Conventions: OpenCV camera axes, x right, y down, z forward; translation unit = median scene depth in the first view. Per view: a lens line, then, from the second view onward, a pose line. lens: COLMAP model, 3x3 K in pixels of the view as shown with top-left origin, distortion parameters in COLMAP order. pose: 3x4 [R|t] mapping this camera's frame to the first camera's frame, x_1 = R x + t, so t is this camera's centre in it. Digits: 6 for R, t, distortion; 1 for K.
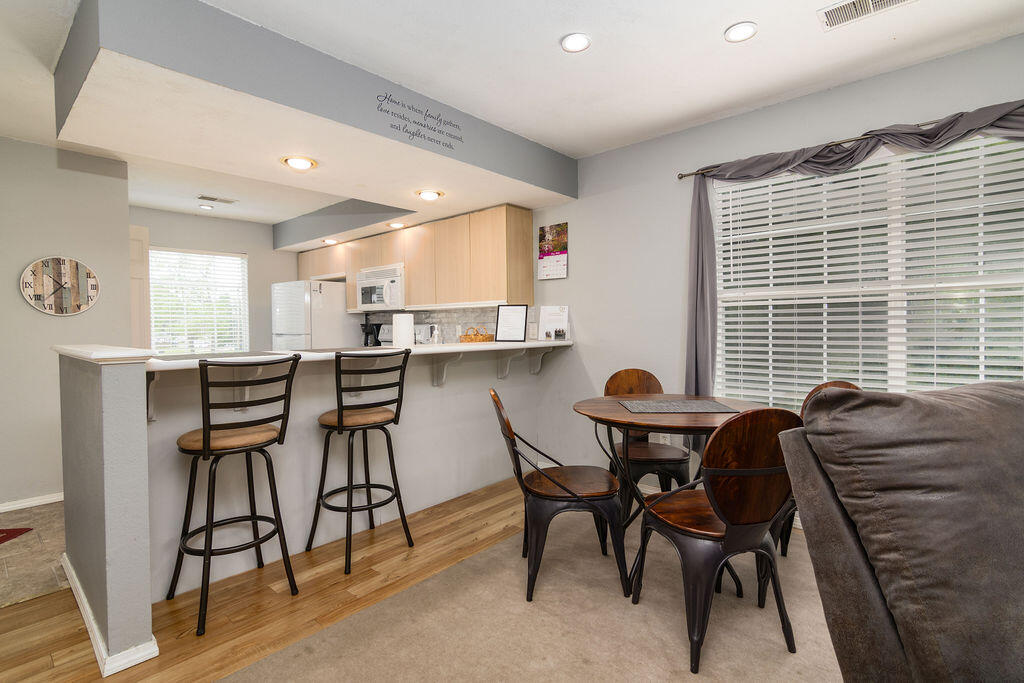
lens RADIAL K [[495.2, 0, 512.0], [0, 495.2, 341.5], [0, 0, 1]] dist [-0.001059, -0.000015]
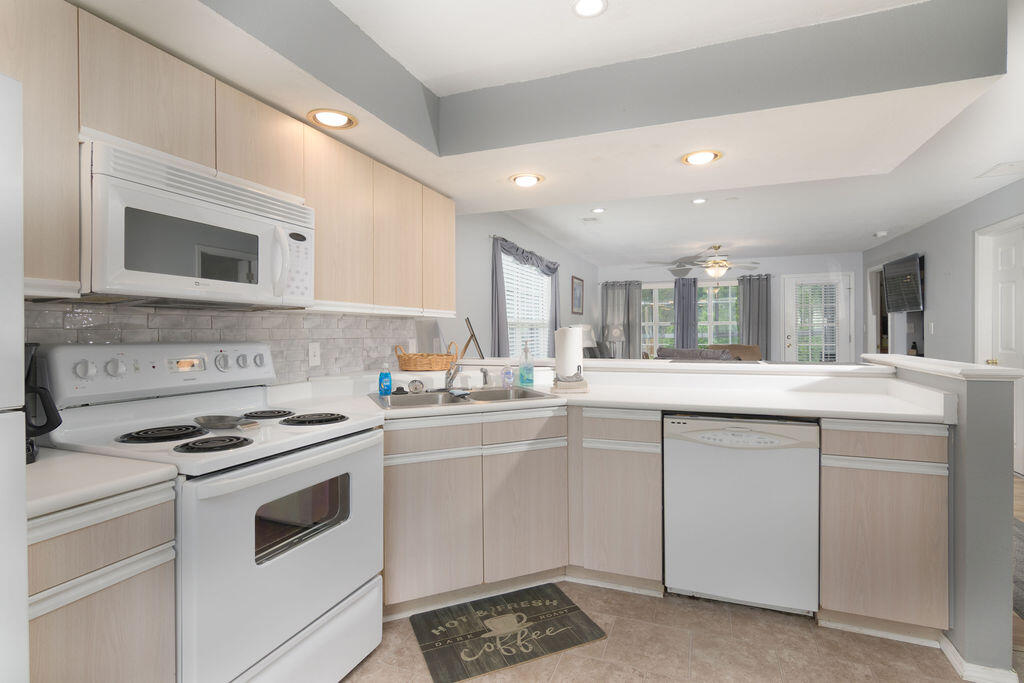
lens RADIAL K [[494.8, 0, 522.9], [0, 494.8, 336.6], [0, 0, 1]] dist [0.001251, 0.001034]
pose [[-0.371004, 0.004625, 0.928620, -0.995262], [0.038728, 0.999195, 0.010497, -0.052760], [-0.927823, 0.039858, -0.370884, 1.424862]]
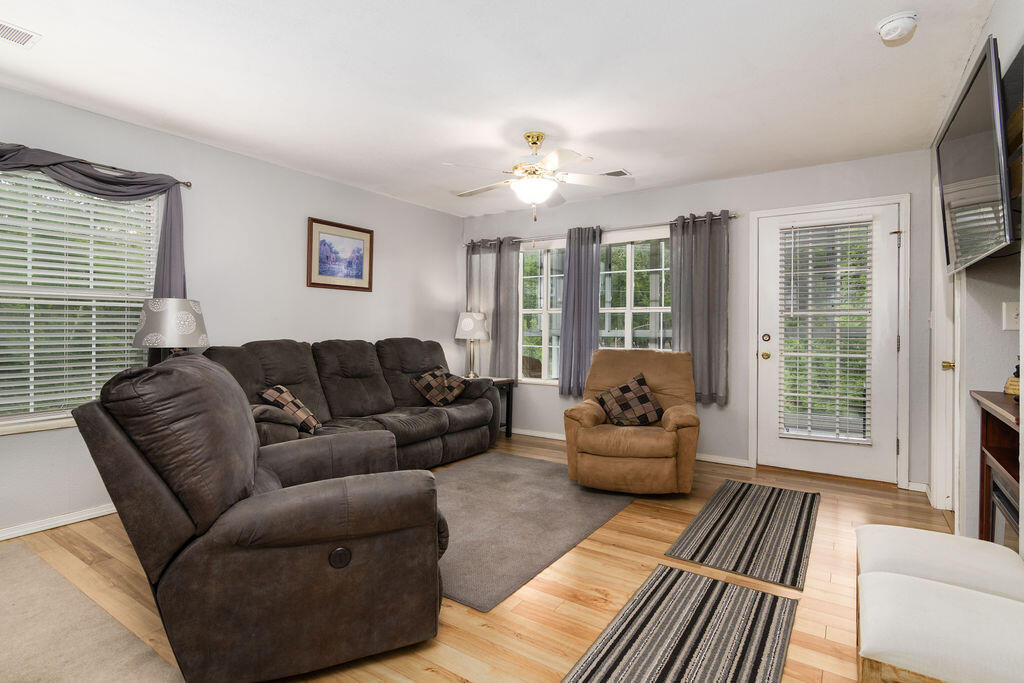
lens RADIAL K [[502.1, 0, 519.3], [0, 502.1, 328.9], [0, 0, 1]] dist [-0.003604, 0.000592]
pose [[-0.141414, 0.008159, 0.989917, -0.301327], [0.019243, 0.999800, -0.005491, 0.000980], [-0.989763, 0.018272, -0.141543, 0.010326]]
